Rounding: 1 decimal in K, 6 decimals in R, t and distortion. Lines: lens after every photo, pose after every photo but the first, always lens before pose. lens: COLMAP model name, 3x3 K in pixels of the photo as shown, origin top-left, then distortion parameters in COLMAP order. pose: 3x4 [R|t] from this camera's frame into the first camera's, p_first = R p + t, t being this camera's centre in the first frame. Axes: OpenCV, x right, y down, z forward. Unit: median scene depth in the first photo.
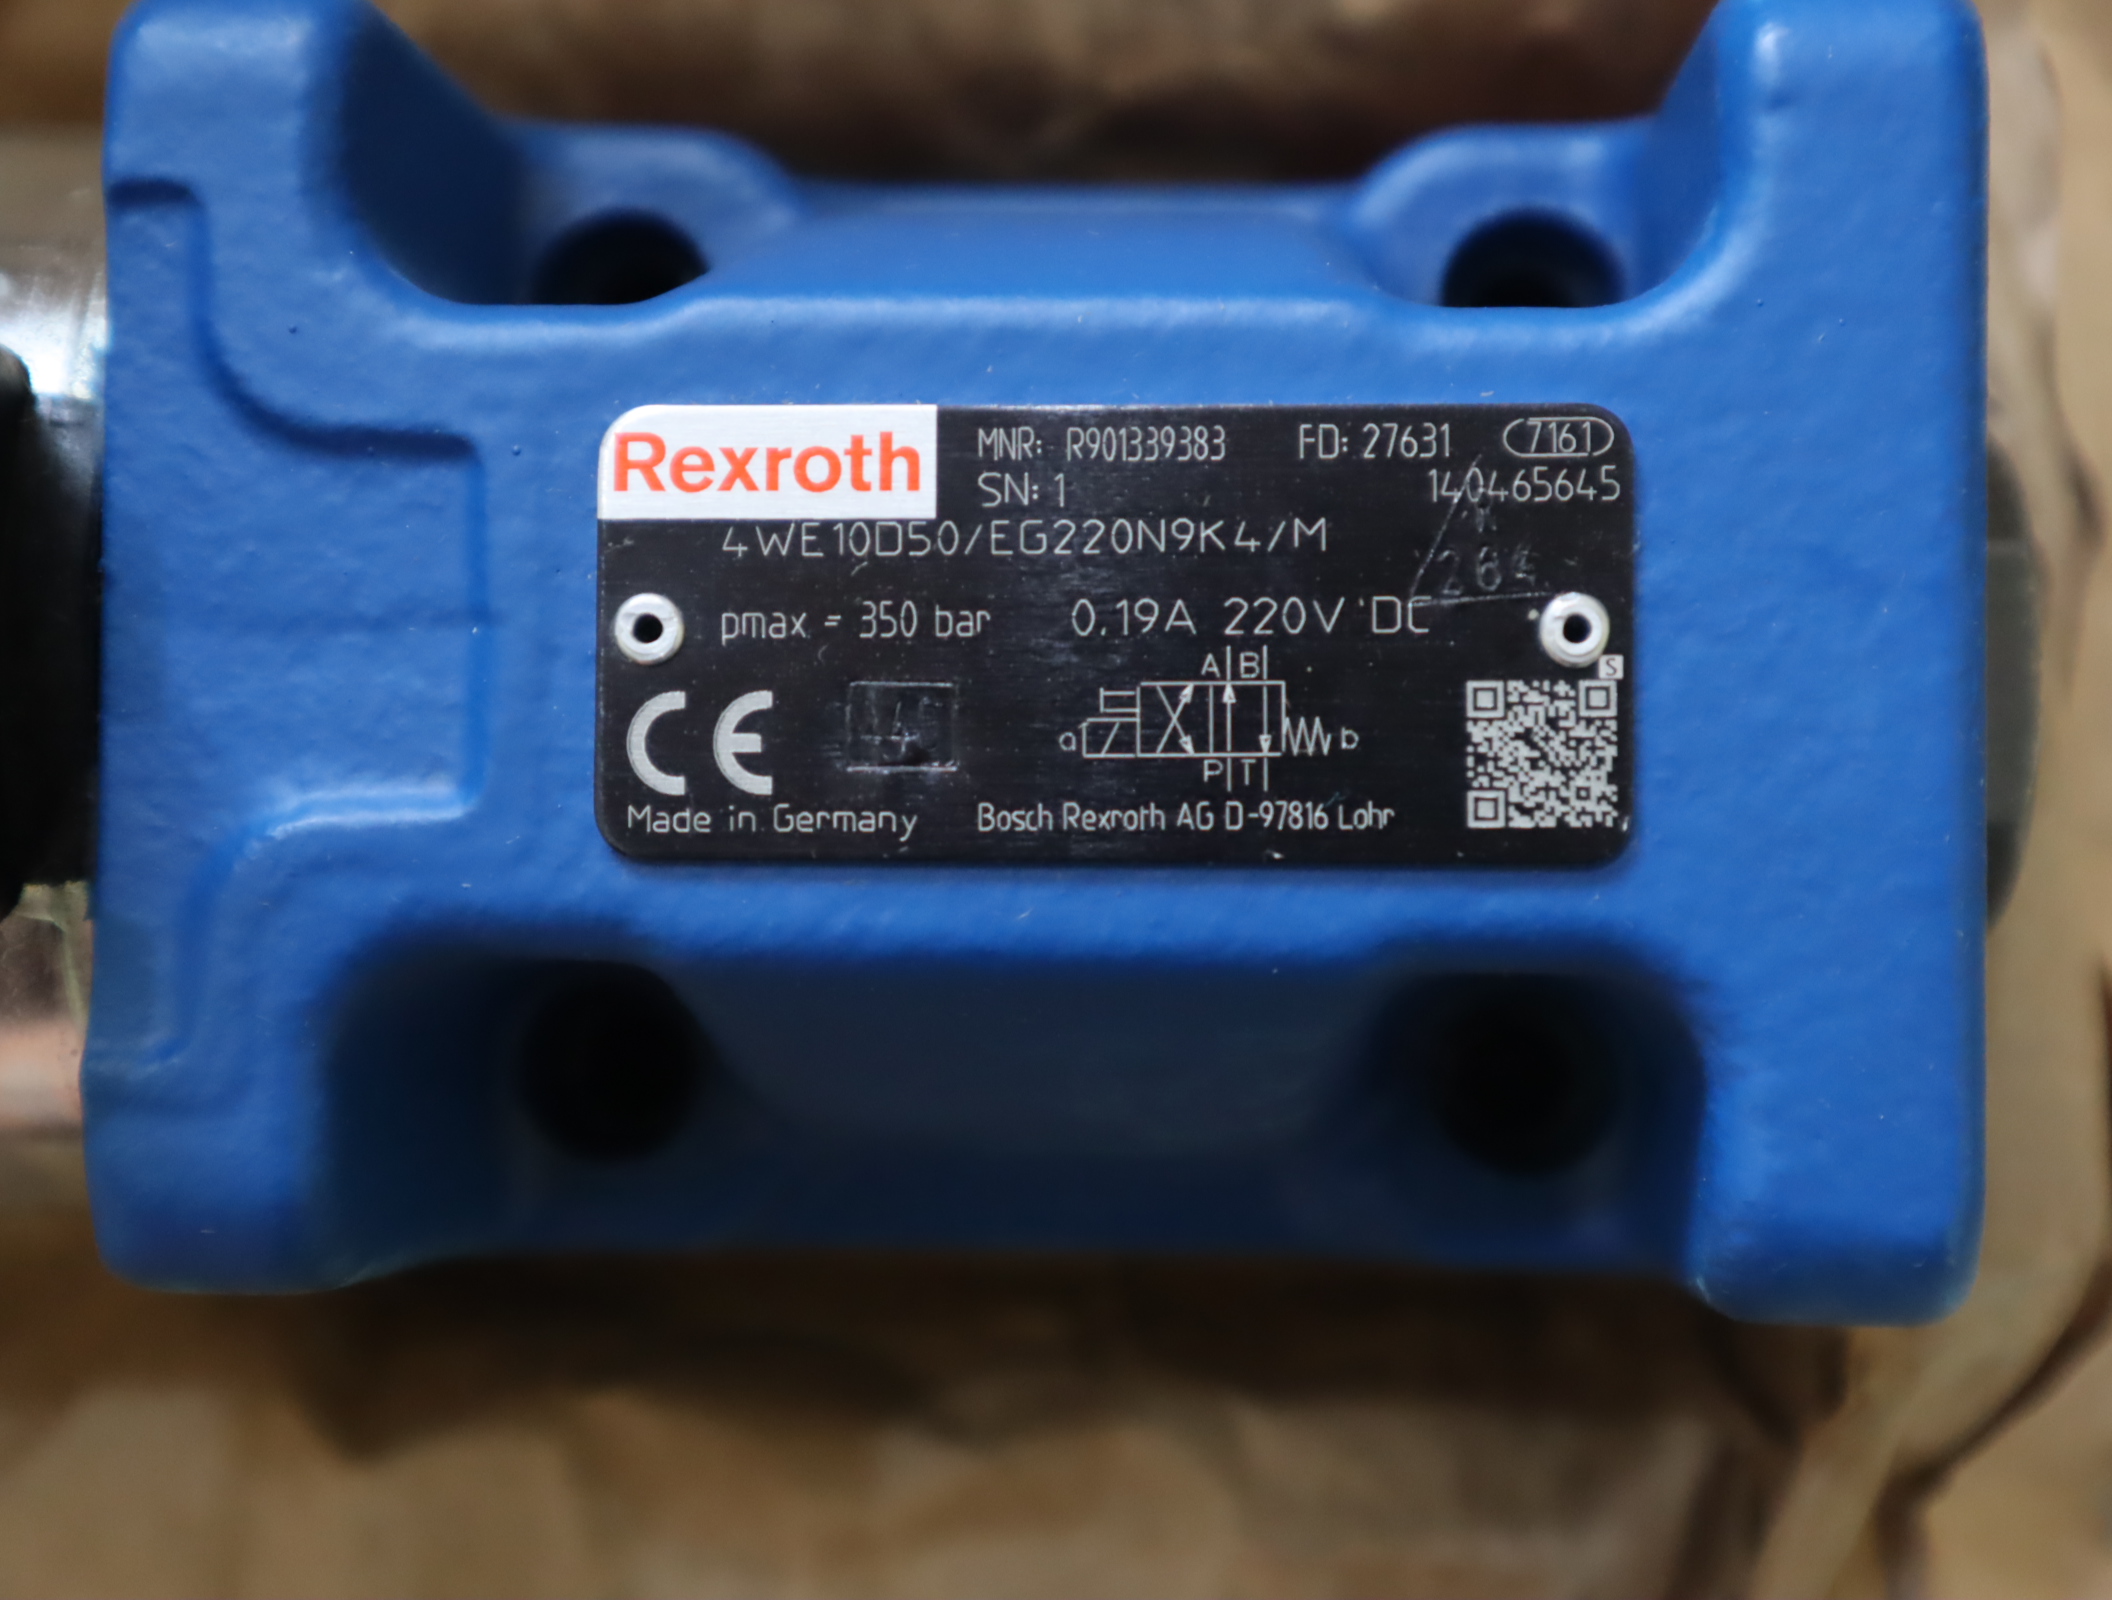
lens RADIAL K [[3774.0, 0, 1056.0], [0, 3774.0, 800.0], [0, 0, 1]] dist [0.057233, 0.260747]
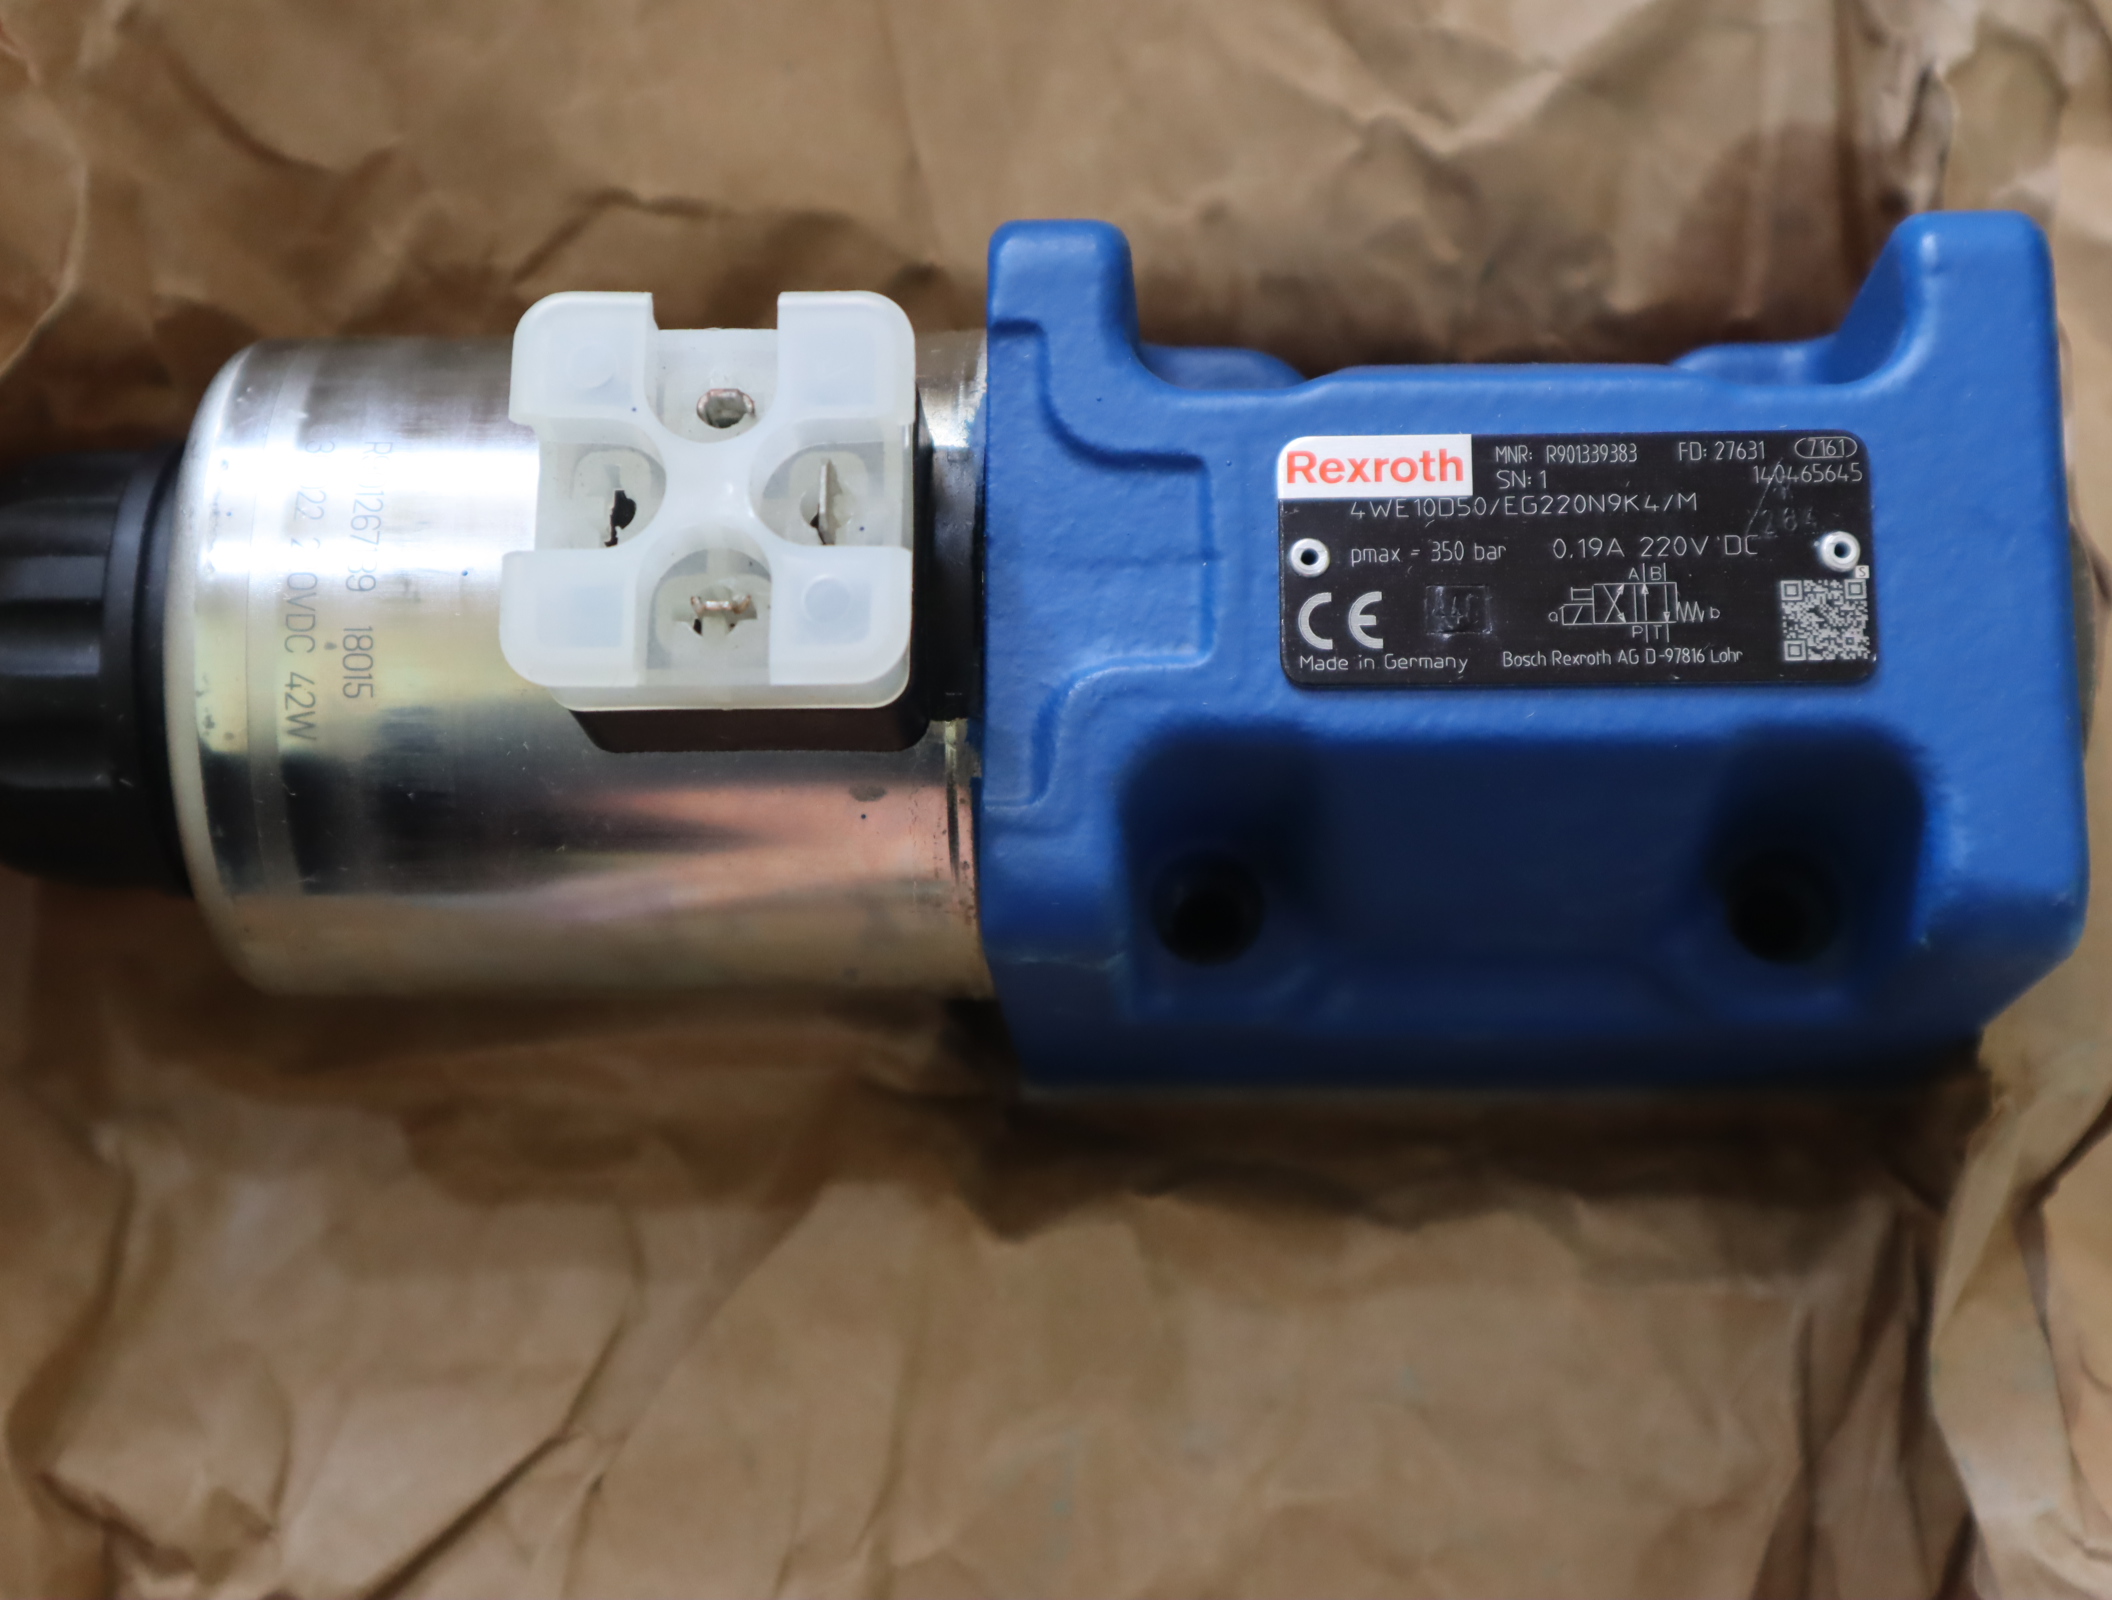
lens RADIAL K [[3774.0, 0, 1056.0], [0, 3774.0, 800.0], [0, 0, 1]] dist [0.057233, 0.260747]
pose [[0.999390, 0.000458, 0.034911, -0.287363], [0.006432, 0.980389, -0.196965, 0.410067], [-0.034317, 0.197070, 0.979789, -0.689992]]
